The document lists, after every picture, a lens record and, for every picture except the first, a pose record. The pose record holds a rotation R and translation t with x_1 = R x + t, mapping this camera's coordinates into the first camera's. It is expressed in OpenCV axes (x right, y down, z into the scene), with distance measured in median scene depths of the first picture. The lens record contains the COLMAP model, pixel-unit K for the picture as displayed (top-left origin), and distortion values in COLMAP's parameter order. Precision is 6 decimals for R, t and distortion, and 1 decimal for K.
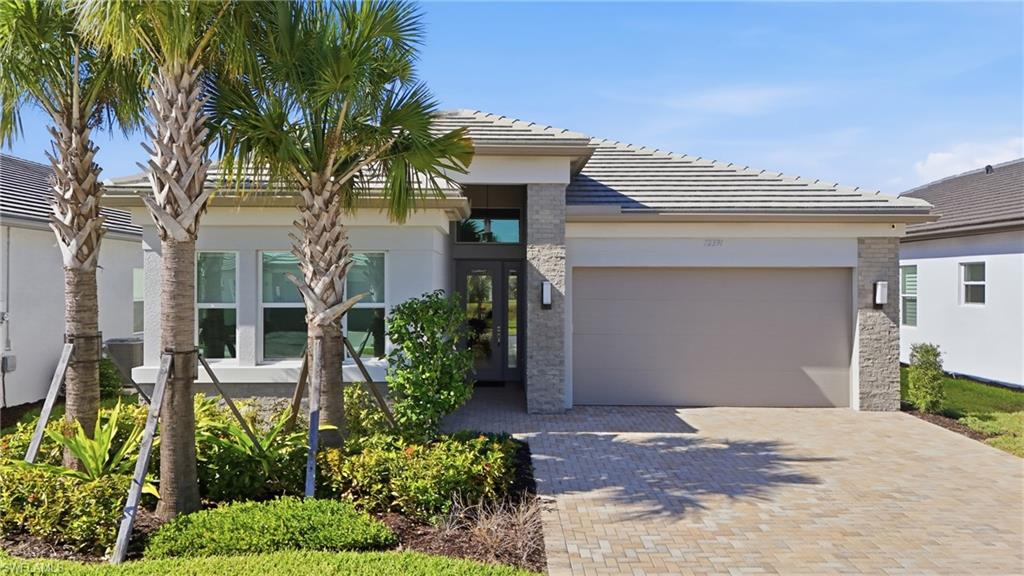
lens RADIAL K [[760.1, 0, 508.5], [0, 760.1, 287.3], [0, 0, 1]] dist [0.068380, -0.058209]
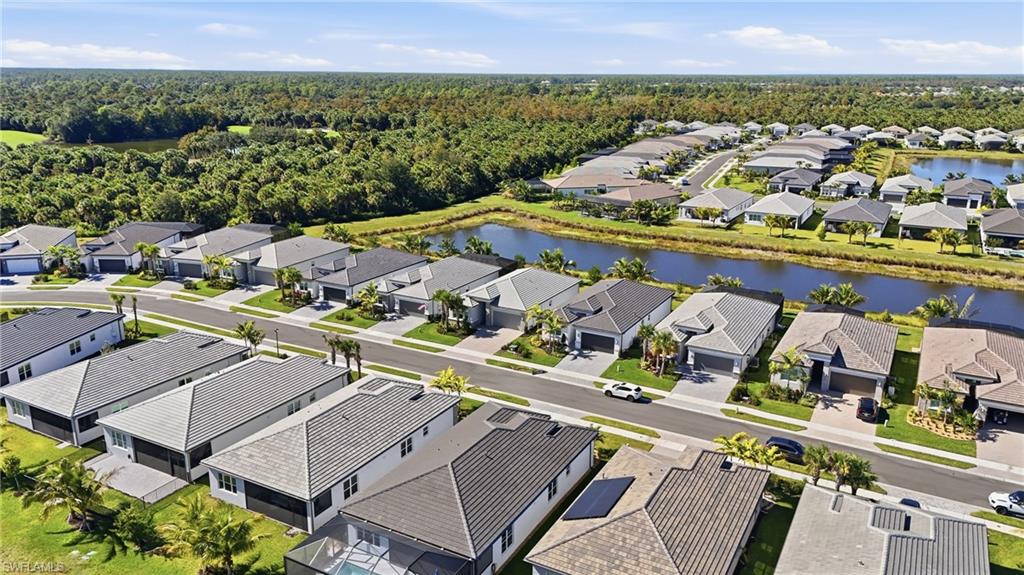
lens RADIAL K [[760.1, 0, 505.4], [0, 760.1, 289.5], [0, 0, 1]] dist [0.068380, -0.058209]
pose [[0.863917, 0.144182, -0.482554, 4.547652], [-0.006798, 0.961396, 0.275085, -2.752829], [0.503588, -0.234370, 0.831547, -6.330840]]
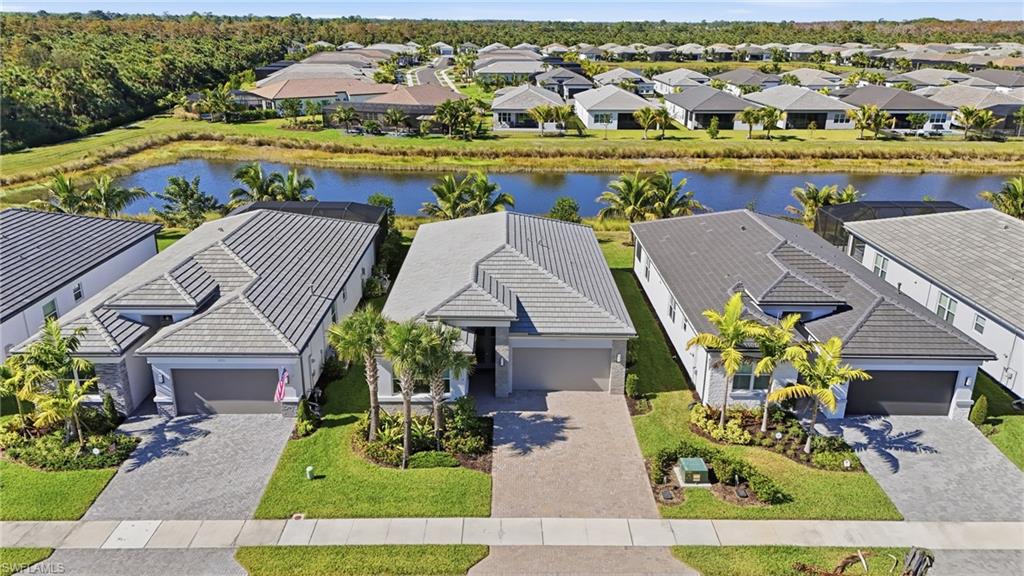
lens RADIAL K [[760.1, 0, 517.0], [0, 760.1, 287.5], [0, 0, 1]] dist [0.068380, -0.058209]
pose [[0.999936, 0.011307, 0.000193, 0.103046], [-0.010743, 0.944425, 0.328551, -1.222885], [0.003532, -0.328532, 0.944486, -1.674758]]
